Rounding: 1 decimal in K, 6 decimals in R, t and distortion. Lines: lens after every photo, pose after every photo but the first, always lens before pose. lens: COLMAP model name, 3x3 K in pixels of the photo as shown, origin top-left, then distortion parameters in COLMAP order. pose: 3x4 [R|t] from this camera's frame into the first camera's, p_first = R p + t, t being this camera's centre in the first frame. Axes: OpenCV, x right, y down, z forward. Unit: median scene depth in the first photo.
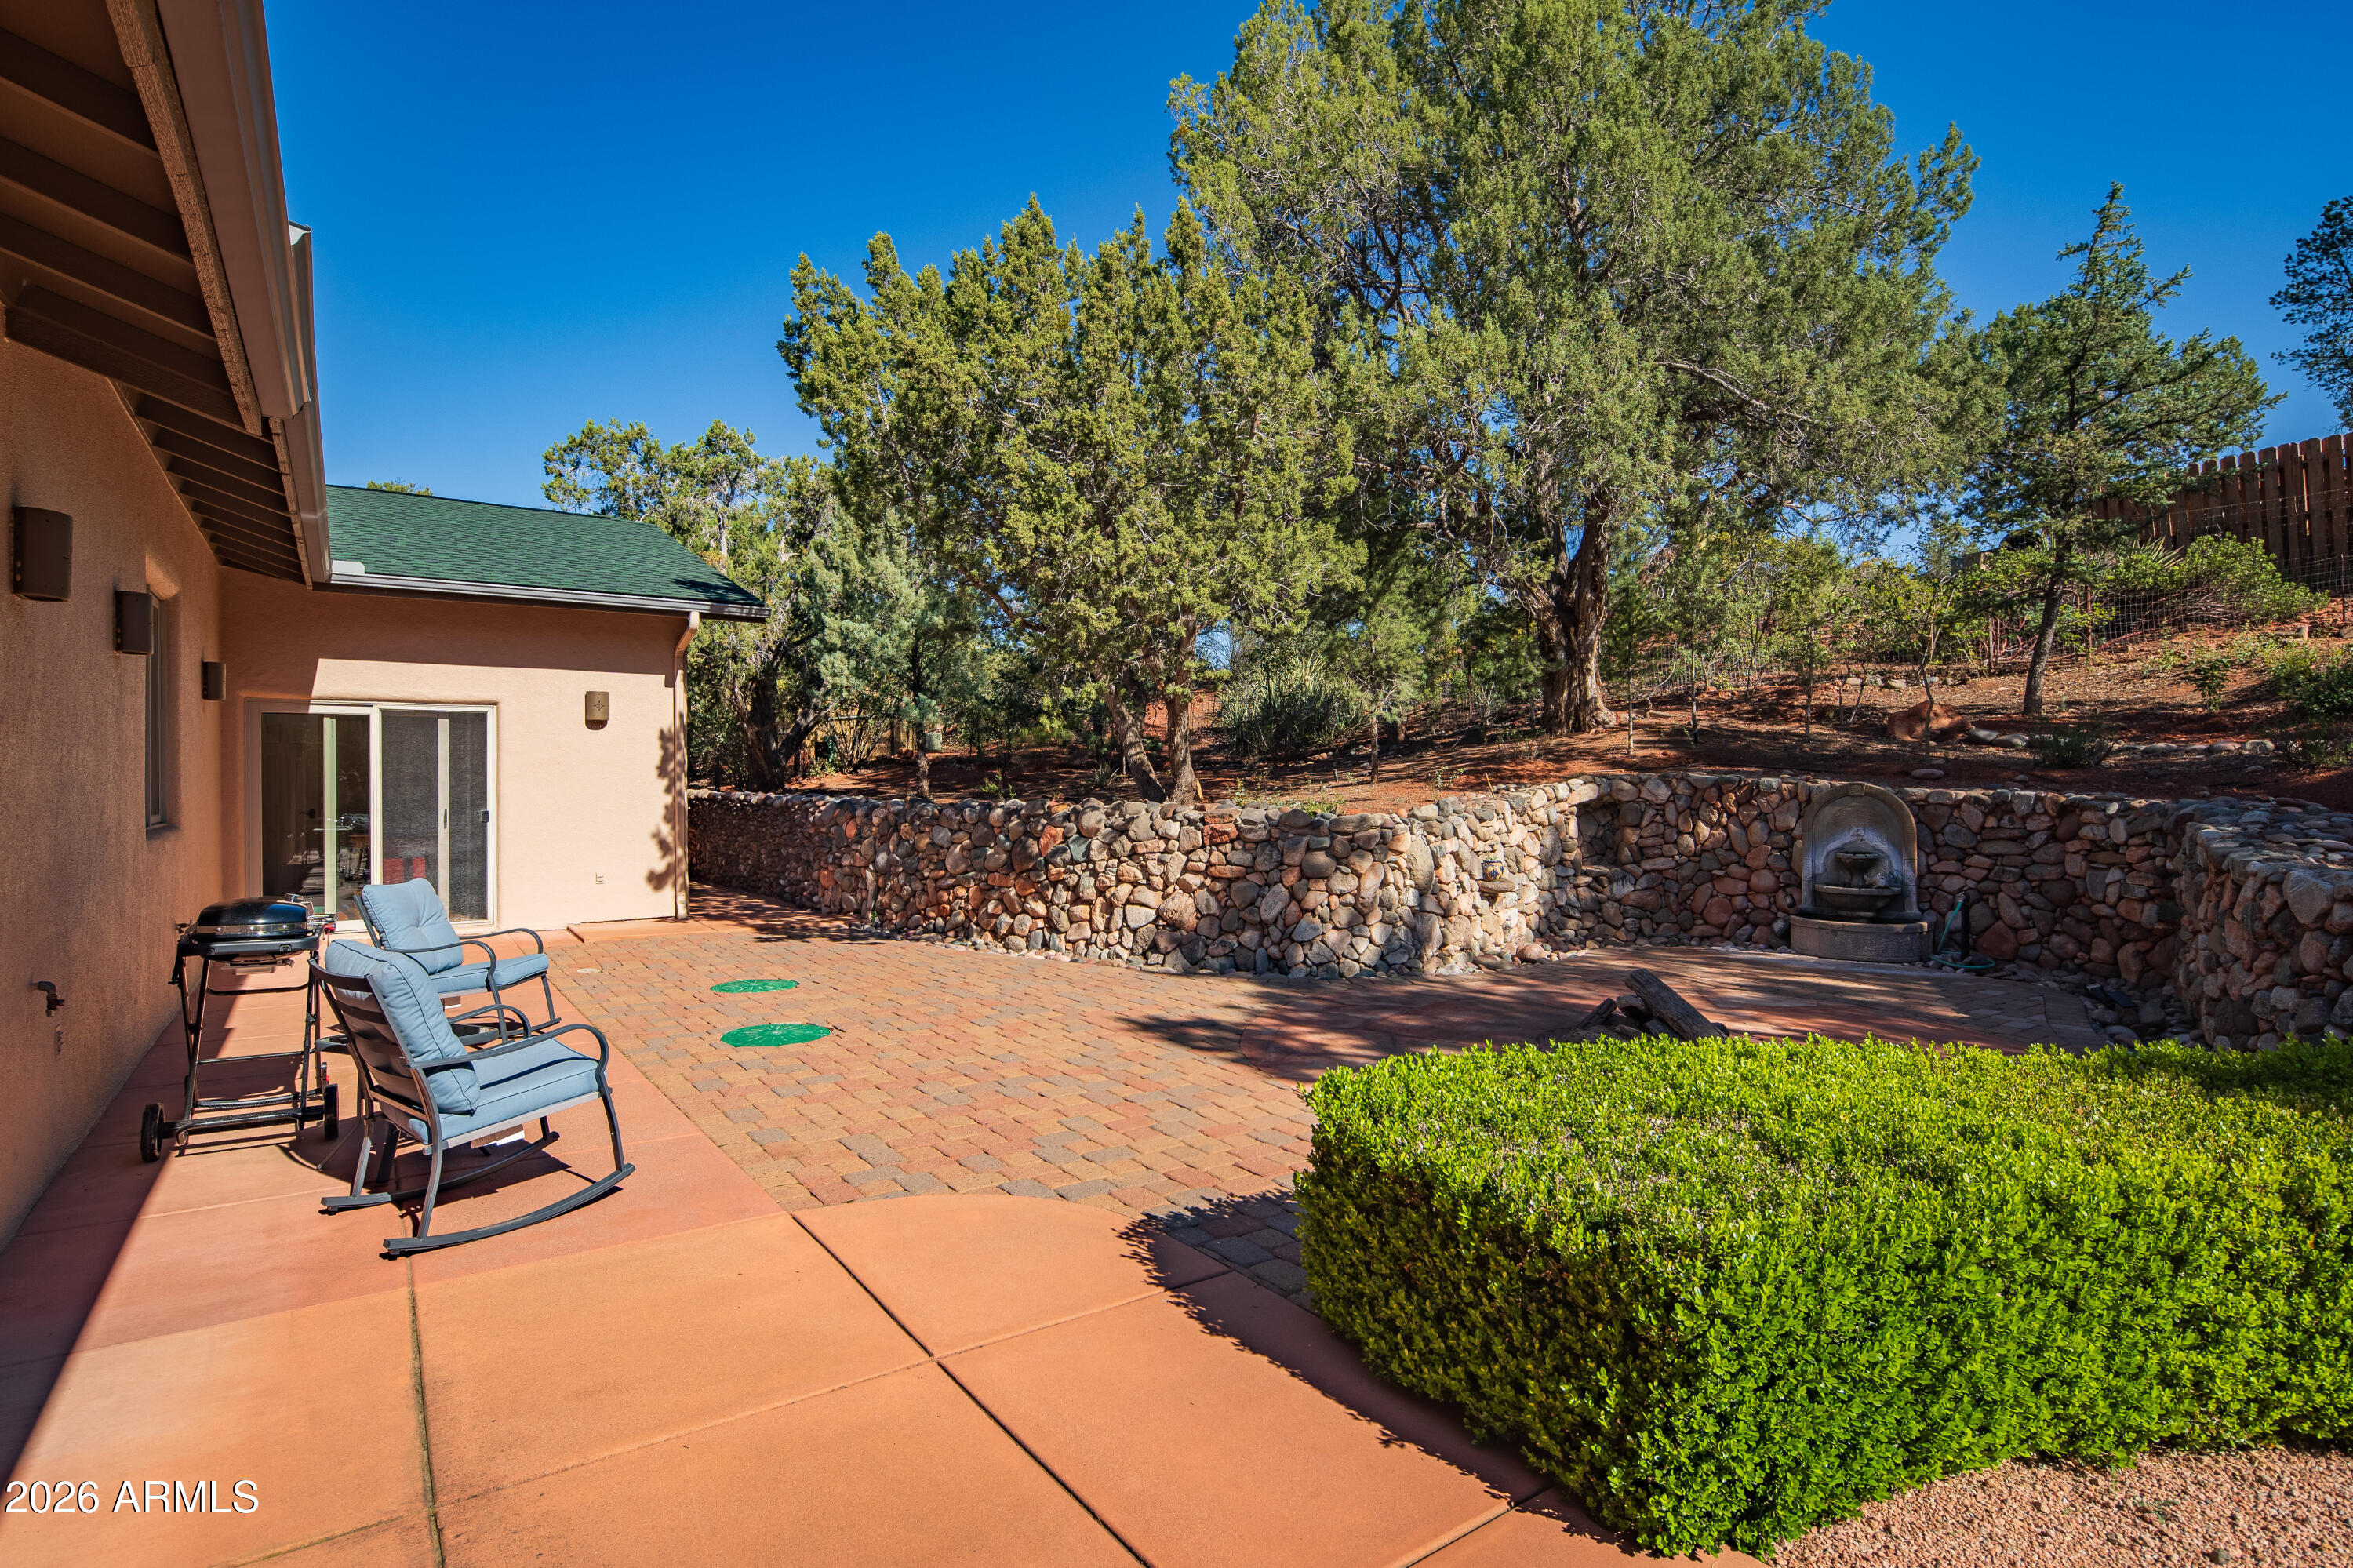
lens RADIAL K [[1159.9, 0, 1134.1], [0, 1159.9, 786.5], [0, 0, 1]] dist [0.003524, -0.002421]
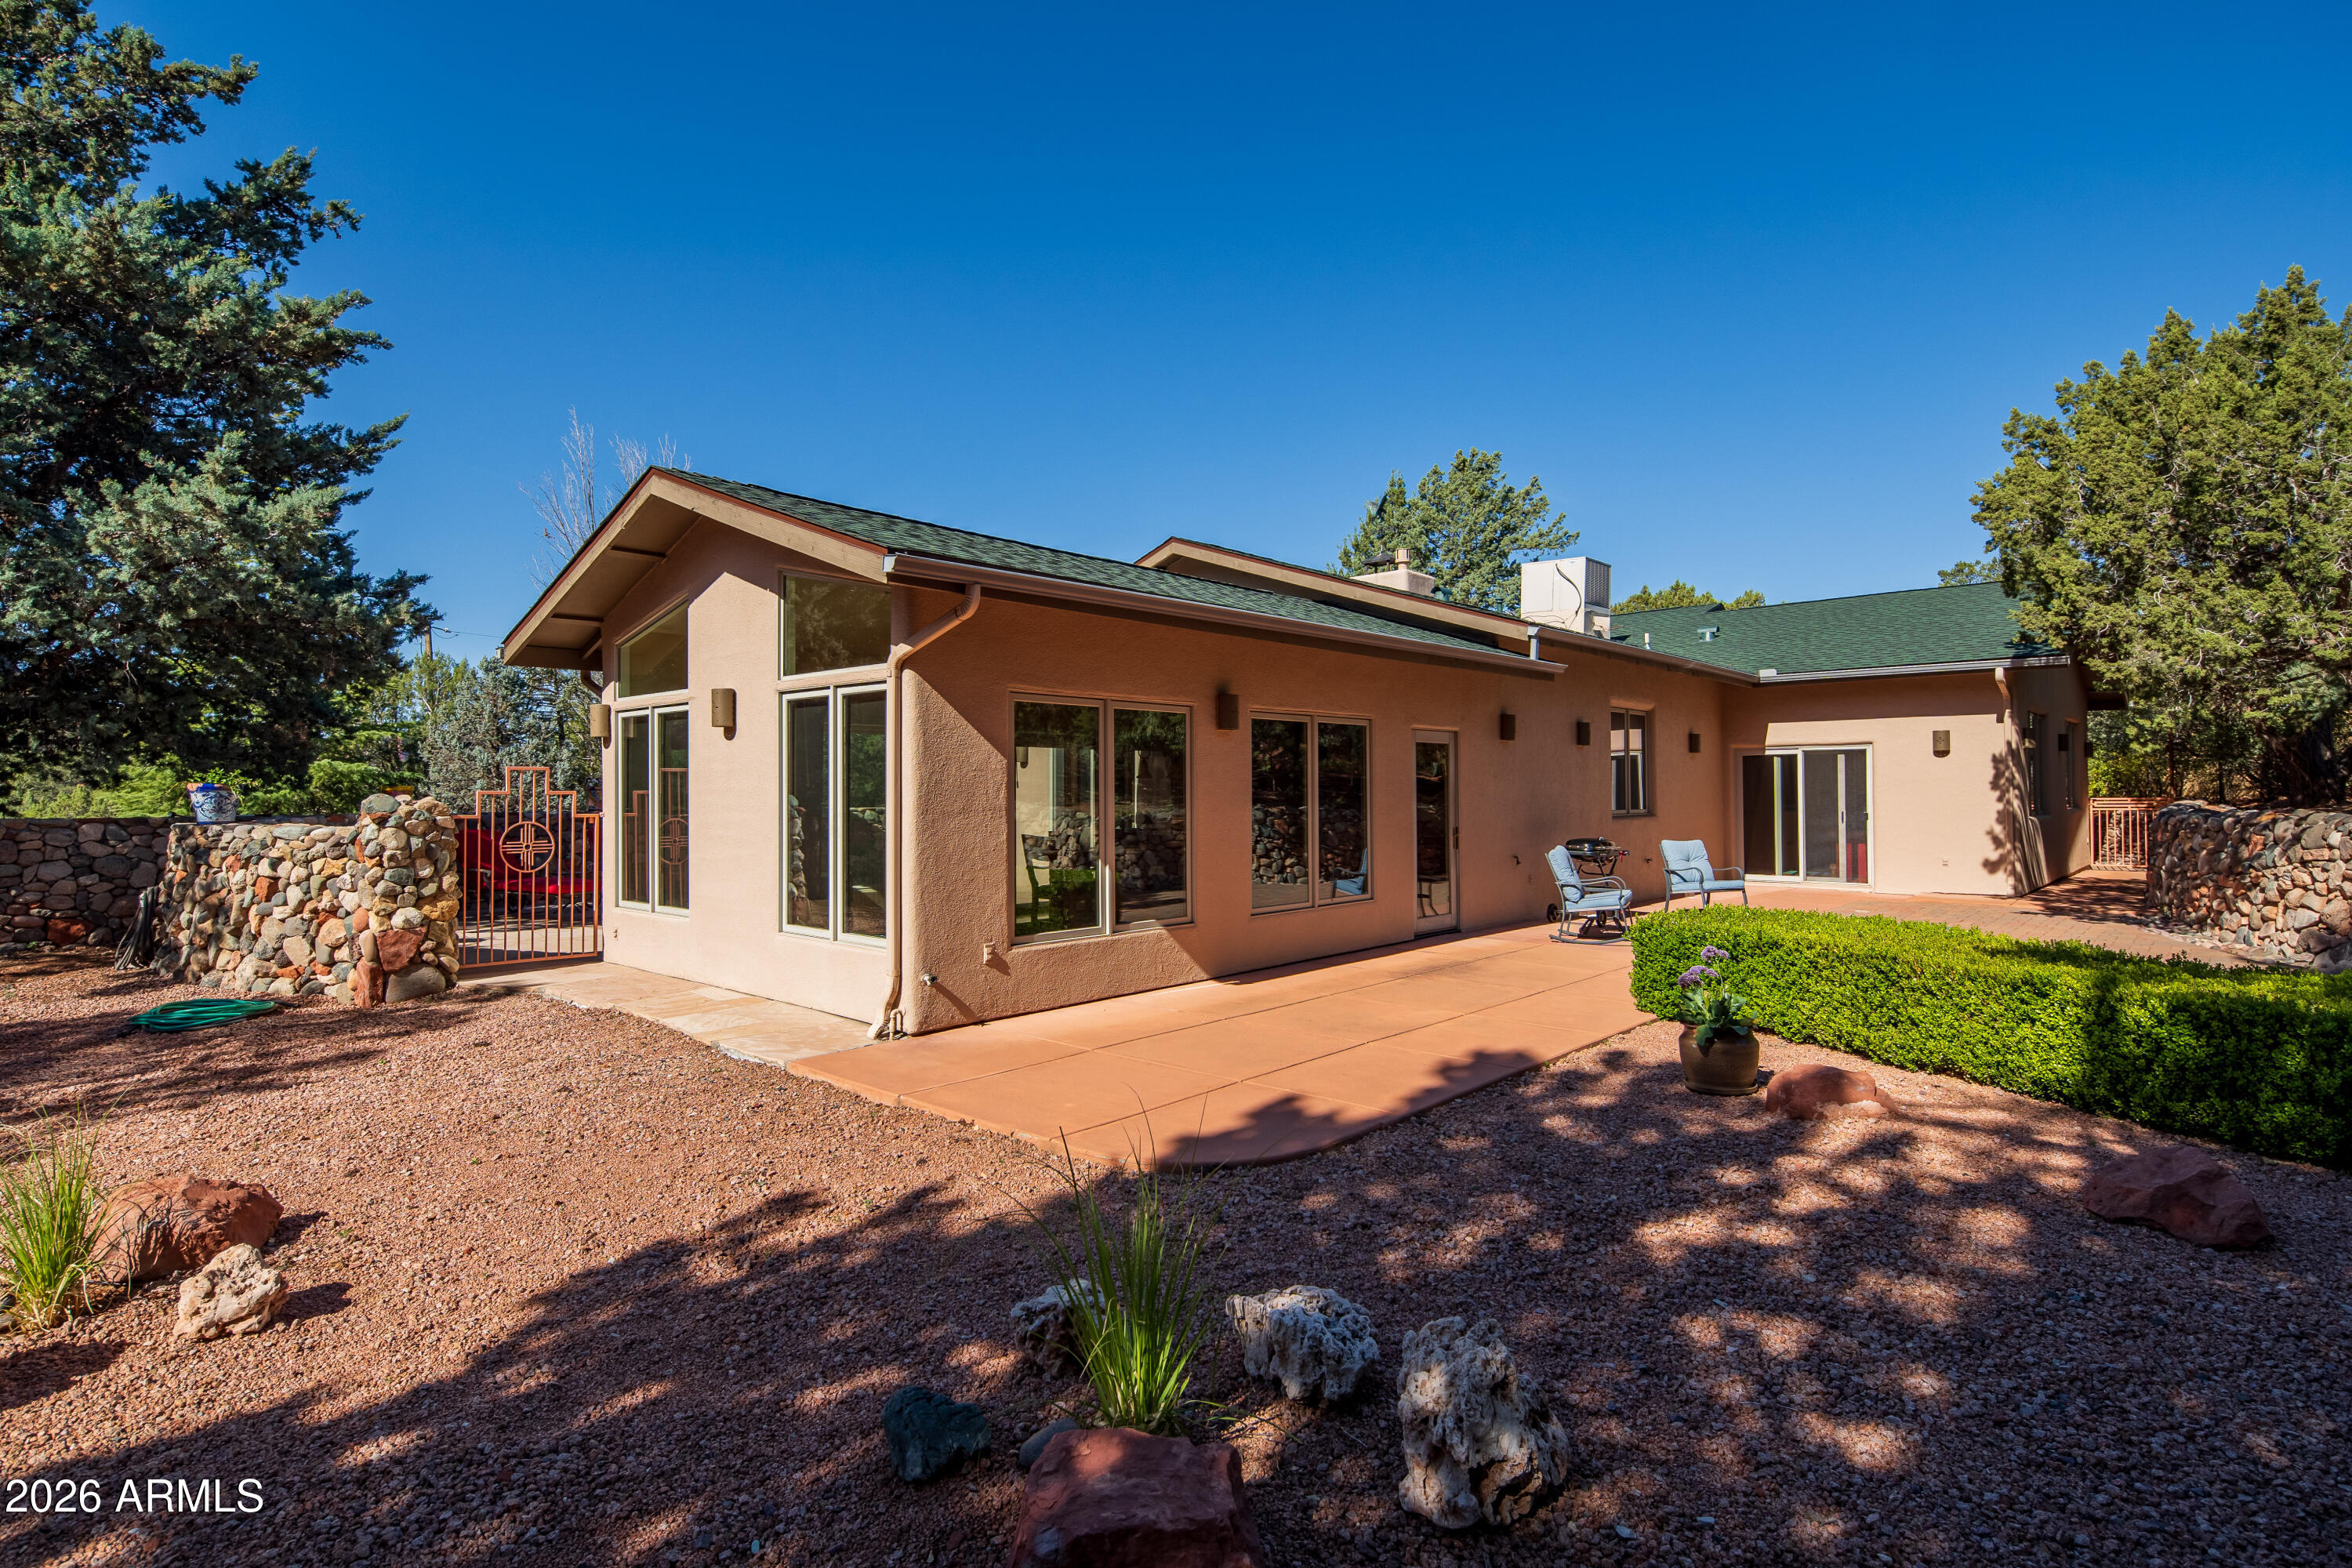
lens RADIAL K [[1159.4, 0, 1181.1], [0, 1159.4, 784.2], [0, 0, 1]] dist [0.003524, -0.002421]
pose [[0.235815, -0.008259, -0.971763, 0.771453], [0.003203, 0.999965, -0.007721, -0.008414], [0.971793, -0.001292, 0.235833, -0.263774]]
